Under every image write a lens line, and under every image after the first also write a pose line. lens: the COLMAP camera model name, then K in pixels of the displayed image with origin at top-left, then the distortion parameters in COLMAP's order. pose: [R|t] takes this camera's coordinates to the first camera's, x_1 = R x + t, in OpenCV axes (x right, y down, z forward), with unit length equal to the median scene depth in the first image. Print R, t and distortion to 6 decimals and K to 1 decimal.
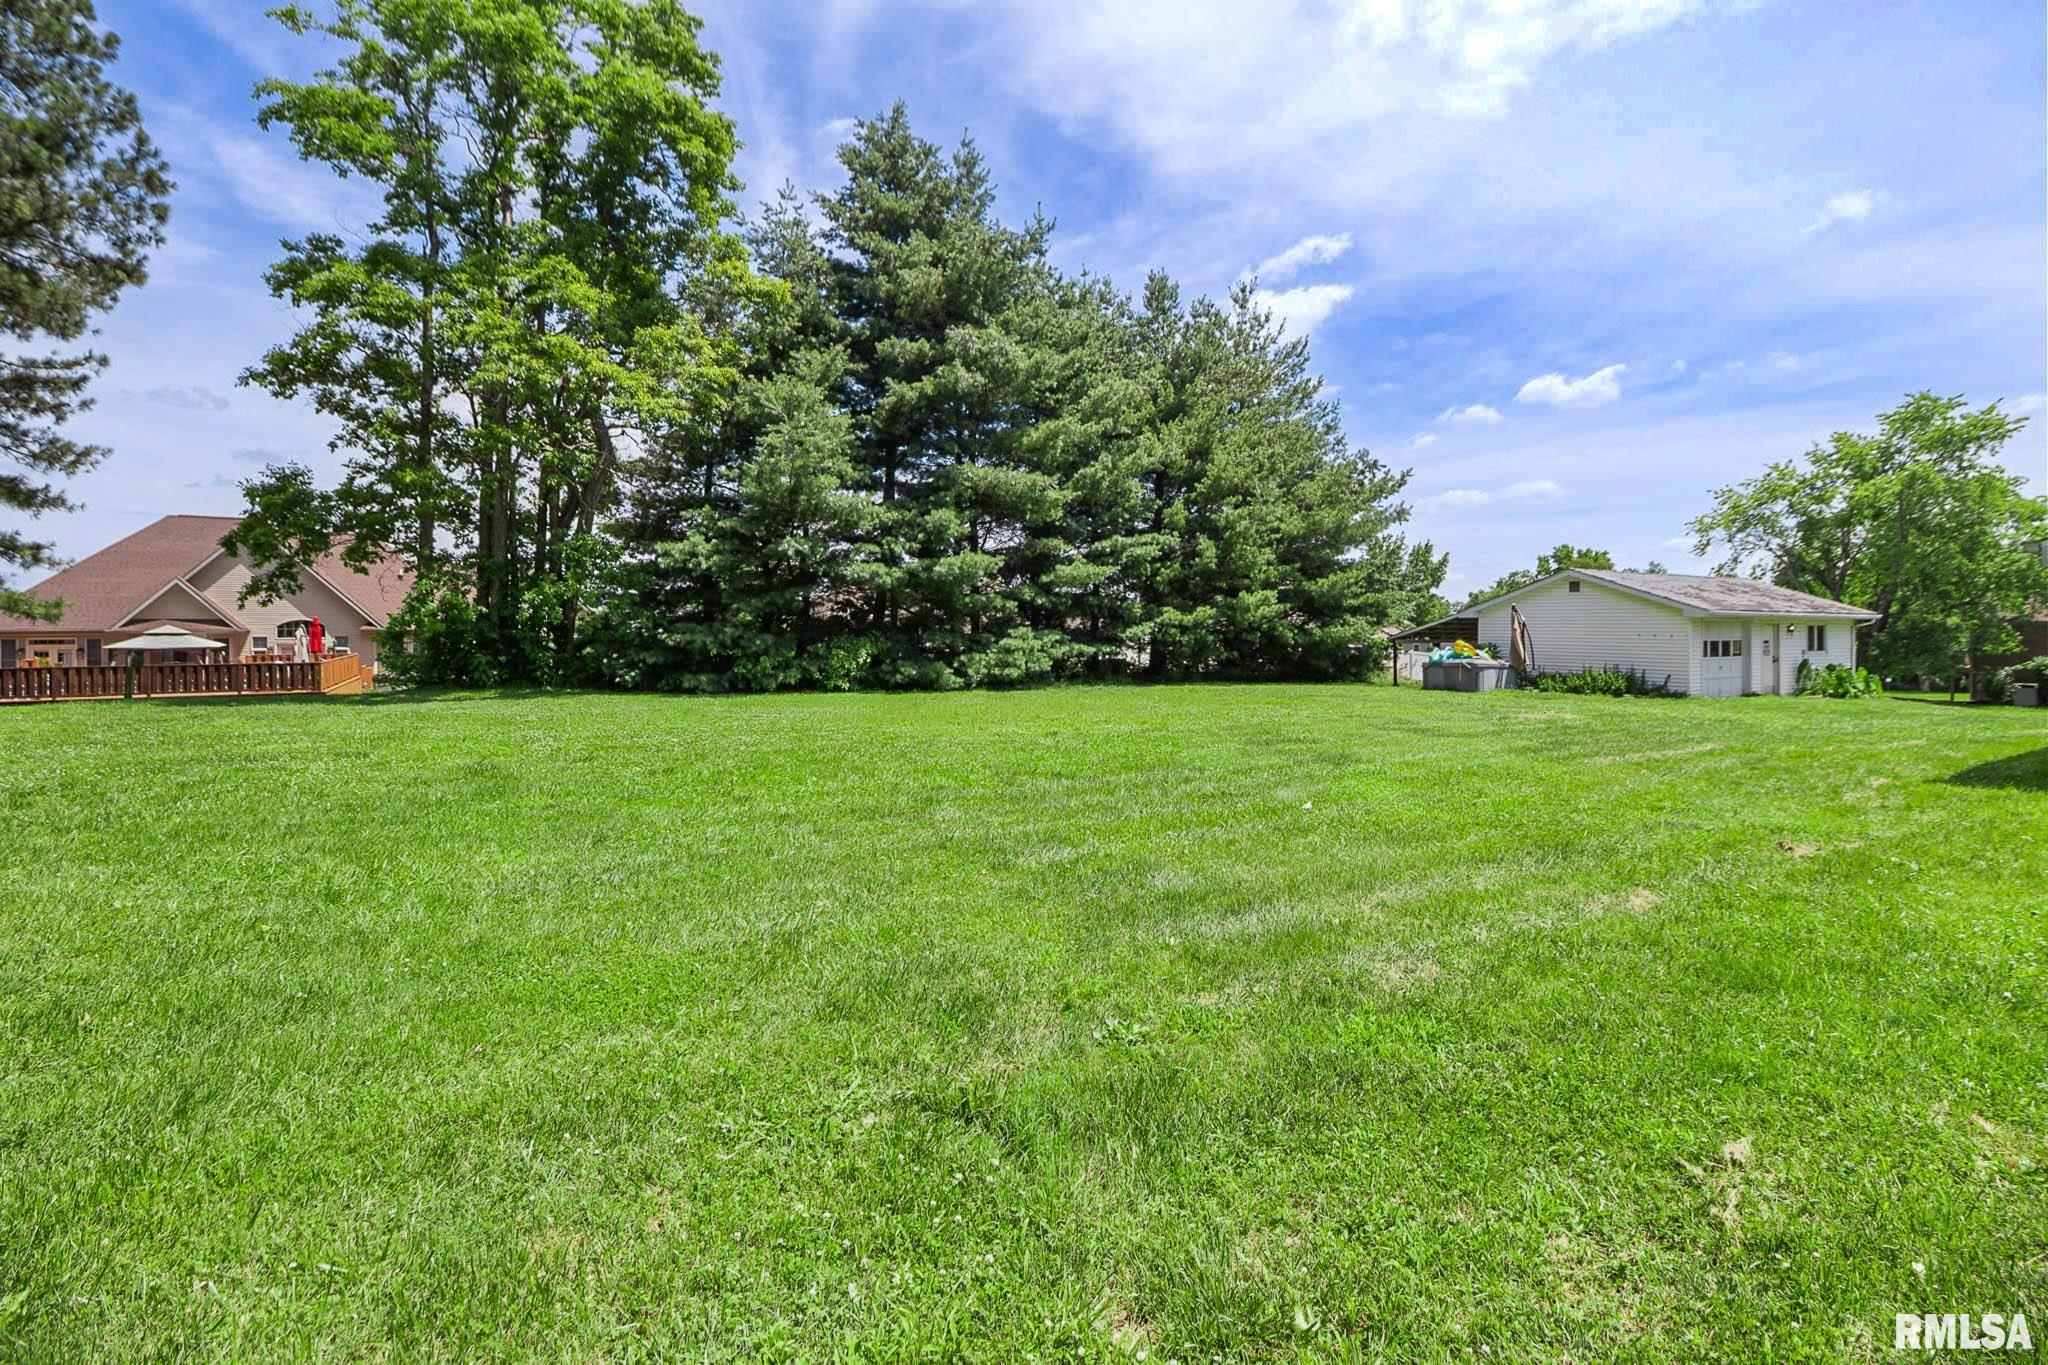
lens RADIAL K [[946.9, 0, 1035.3], [0, 946.9, 629.7], [0, 0, 1]] dist [-0.014487, -0.001114]
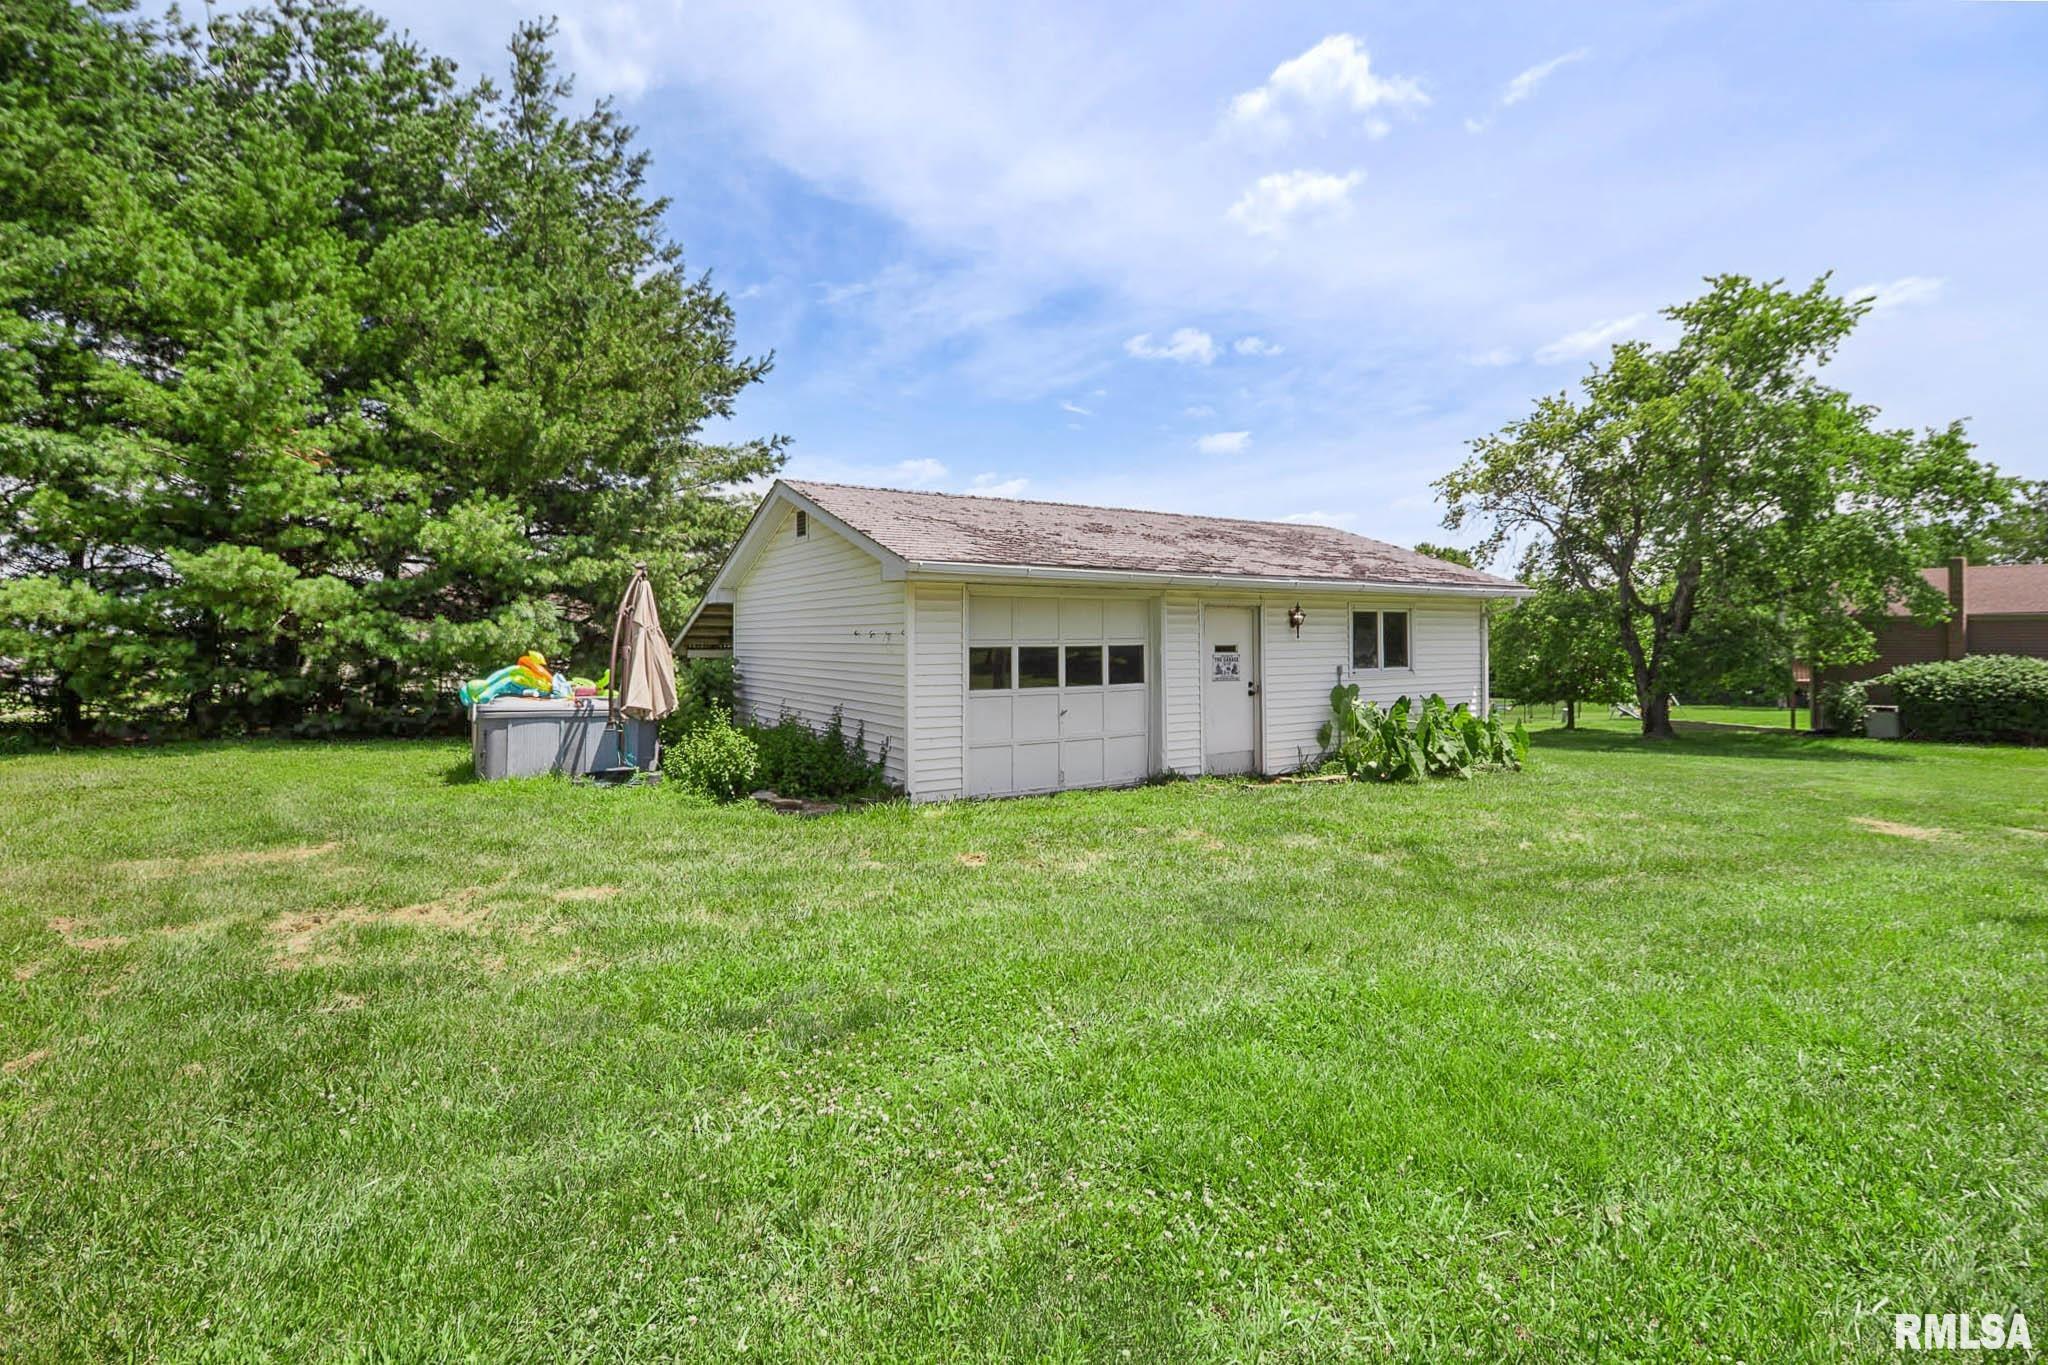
lens RADIAL K [[937.0, 0, 1045.7], [0, 937.0, 639.6], [0, 0, 1]] dist [-0.022880, -0.001147]
pose [[0.998377, -0.010932, 0.055897, 0.422211], [0.011407, 0.999901, -0.008181, 0.007372], [-0.055802, 0.008805, 0.998403, 0.366014]]
